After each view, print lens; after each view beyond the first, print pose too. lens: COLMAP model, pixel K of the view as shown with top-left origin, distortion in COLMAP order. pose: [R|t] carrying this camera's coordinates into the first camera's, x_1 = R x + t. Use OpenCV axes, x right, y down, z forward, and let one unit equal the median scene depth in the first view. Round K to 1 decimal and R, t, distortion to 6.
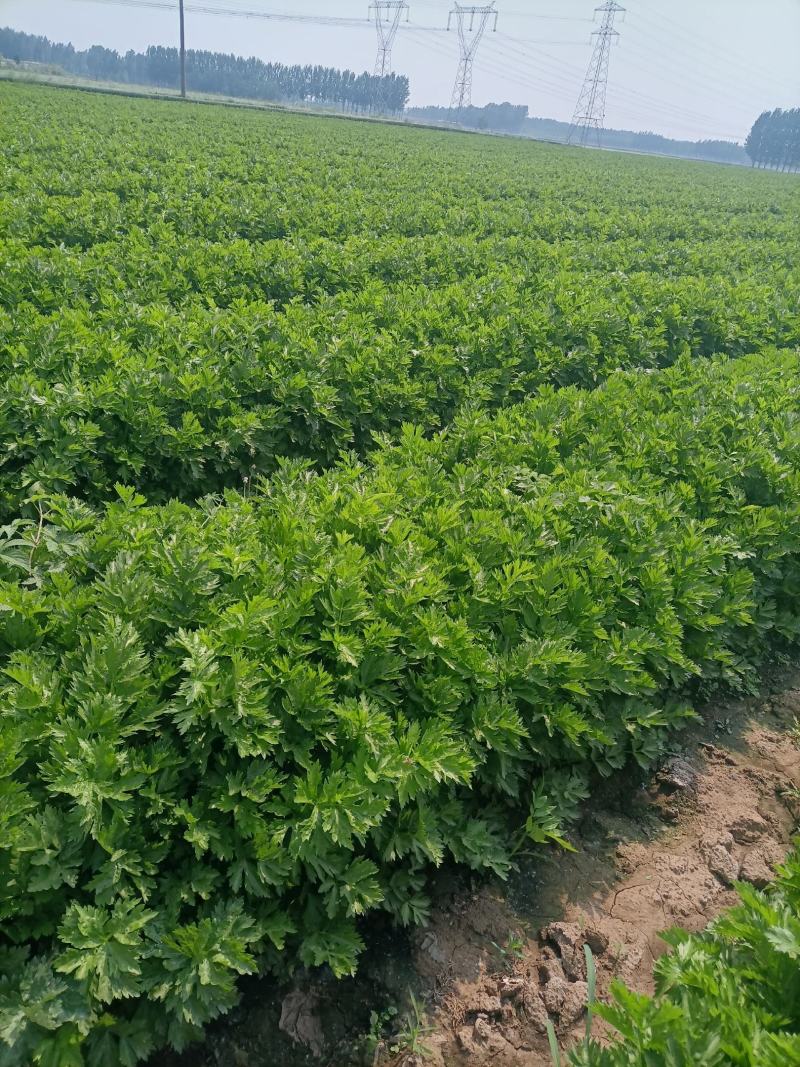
lens RADIAL K [[779.9, 0, 401.0], [0, 779.9, 531.4], [0, 0, 1]] dist [0.007906, -0.002200]
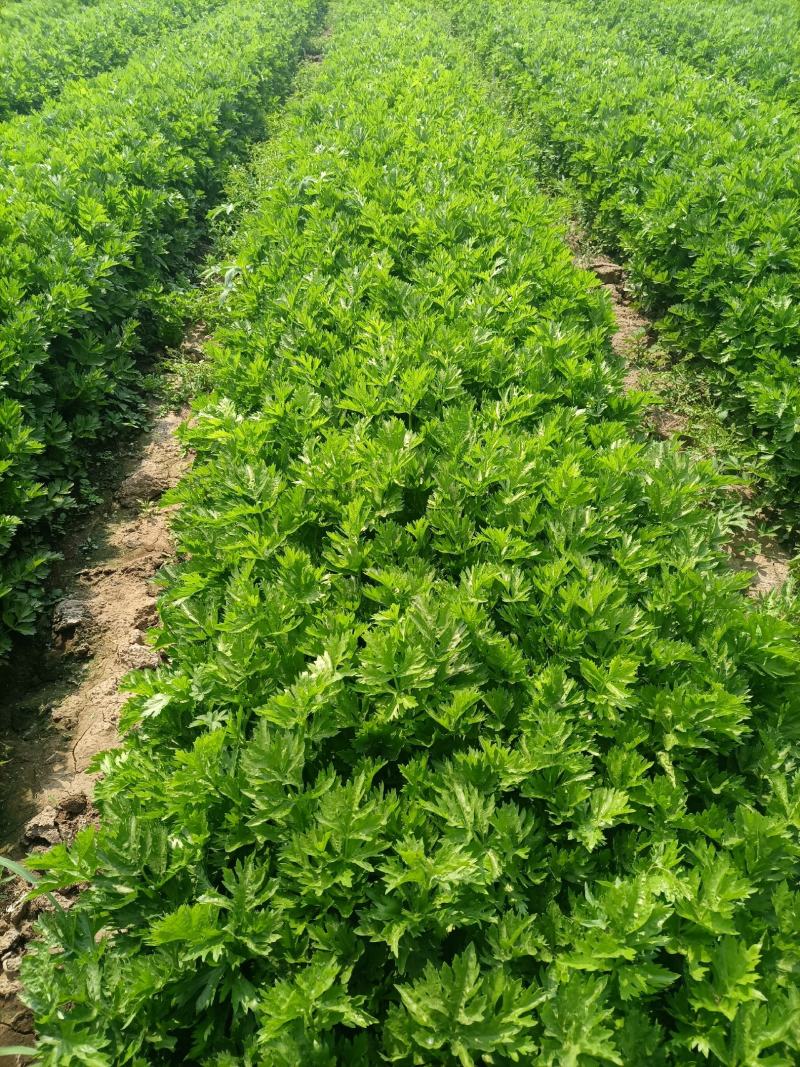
lens RADIAL K [[779.9, 0, 400.7], [0, 779.9, 535.2], [0, 0, 1]] dist [0.007906, -0.002200]
pose [[0.602680, -0.580606, 0.547424, 0.127341], [0.440194, 0.814086, 0.378805, 0.037017], [-0.665587, 0.012675, 0.746213, -0.032477]]
